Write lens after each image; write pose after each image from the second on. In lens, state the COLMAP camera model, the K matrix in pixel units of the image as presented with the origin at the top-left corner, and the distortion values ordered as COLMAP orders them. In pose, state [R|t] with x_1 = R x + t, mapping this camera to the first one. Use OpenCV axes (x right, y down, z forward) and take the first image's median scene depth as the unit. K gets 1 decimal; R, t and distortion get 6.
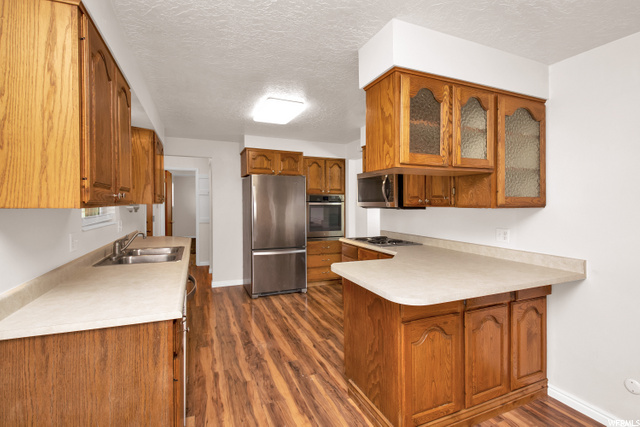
lens RADIAL K [[289.2, 0, 317.7], [0, 289.2, 207.5], [0, 0, 1]] dist [-0.000180, -0.018232]
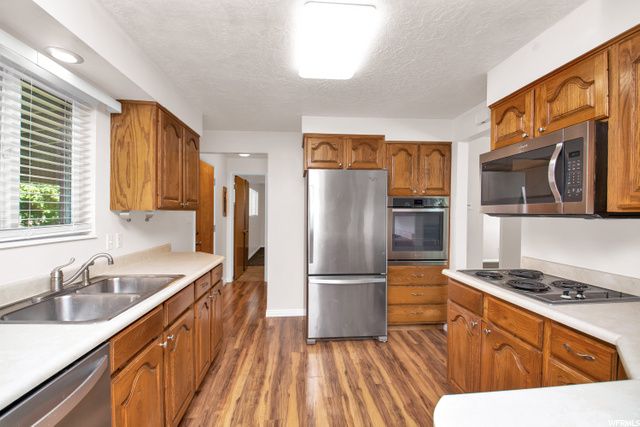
lens RADIAL K [[299.7, 0, 317.2], [0, 299.7, 229.4], [0, 0, 1]] dist [0.001474, 0.000037]
pose [[0.955896, 0.013603, -0.293392, 0.008517], [-0.001208, 0.999101, 0.042384, 0.001937], [0.293704, -0.040160, 0.955052, 0.305312]]
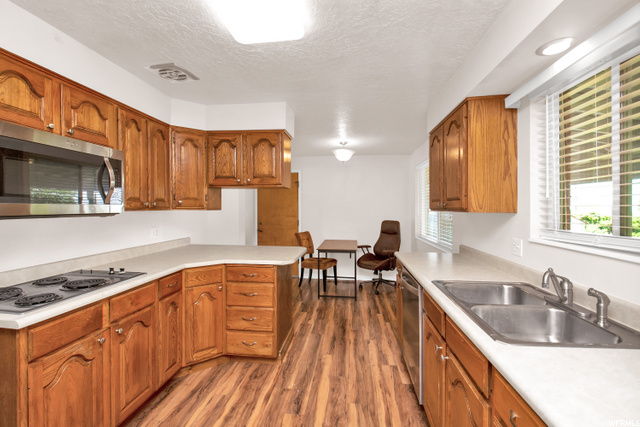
lens RADIAL K [[289.2, 0, 317.7], [0, 289.2, 207.5], [0, 0, 1]] dist [-0.000180, -0.018232]
pose [[-0.871351, -0.007002, 0.490610, -0.293926], [-0.003025, 0.999956, 0.008900, -0.014795], [-0.490651, 0.006271, -0.871334, 0.925846]]
